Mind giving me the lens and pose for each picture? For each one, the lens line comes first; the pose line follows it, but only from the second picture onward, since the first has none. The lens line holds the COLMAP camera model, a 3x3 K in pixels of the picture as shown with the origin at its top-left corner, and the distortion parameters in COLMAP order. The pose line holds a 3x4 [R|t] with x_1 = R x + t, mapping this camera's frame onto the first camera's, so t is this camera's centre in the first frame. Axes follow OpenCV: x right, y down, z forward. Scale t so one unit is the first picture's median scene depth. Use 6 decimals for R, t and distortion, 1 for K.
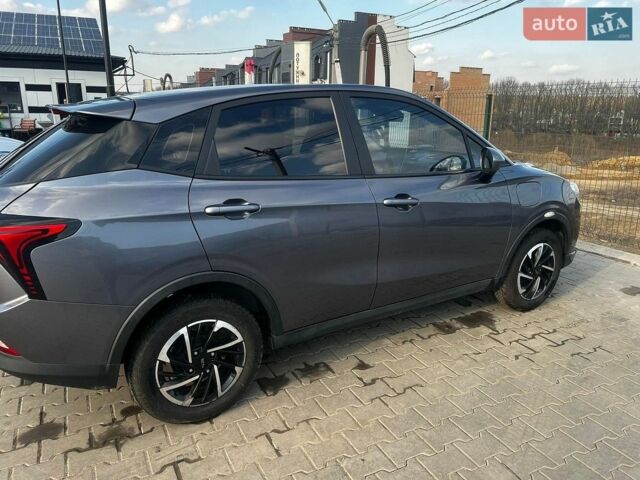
lens RADIAL K [[489.1, 0, 320.0], [0, 489.1, 240.0], [0, 0, 1]] dist [0.052103, -0.062821]
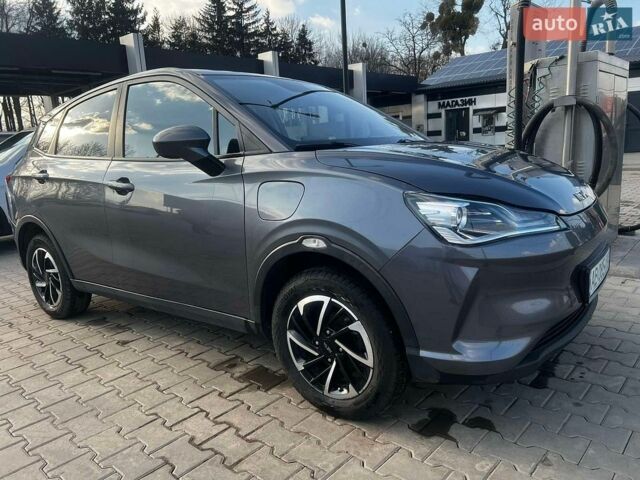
lens RADIAL K [[489.1, 0, 320.0], [0, 489.1, 240.0], [0, 0, 1]] dist [0.052103, -0.062821]
pose [[0.339441, 0.150297, -0.928542, 1.261360], [-0.184485, 0.978617, 0.090962, -0.137939], [0.922359, 0.140426, 0.359910, 1.057515]]
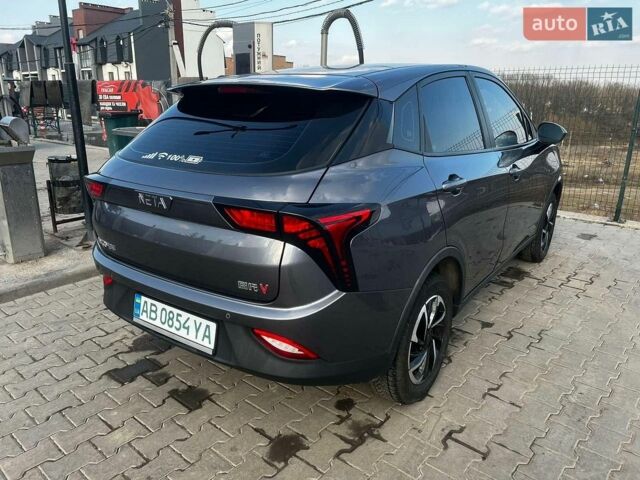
lens RADIAL K [[489.1, 0, 320.0], [0, 489.1, 240.0], [0, 0, 1]] dist [0.052103, -0.062821]
pose [[0.924860, -0.109119, 0.364317, -0.691154], [0.099943, 0.994019, 0.044010, -0.017776], [-0.366941, -0.004292, 0.930234, 0.121740]]
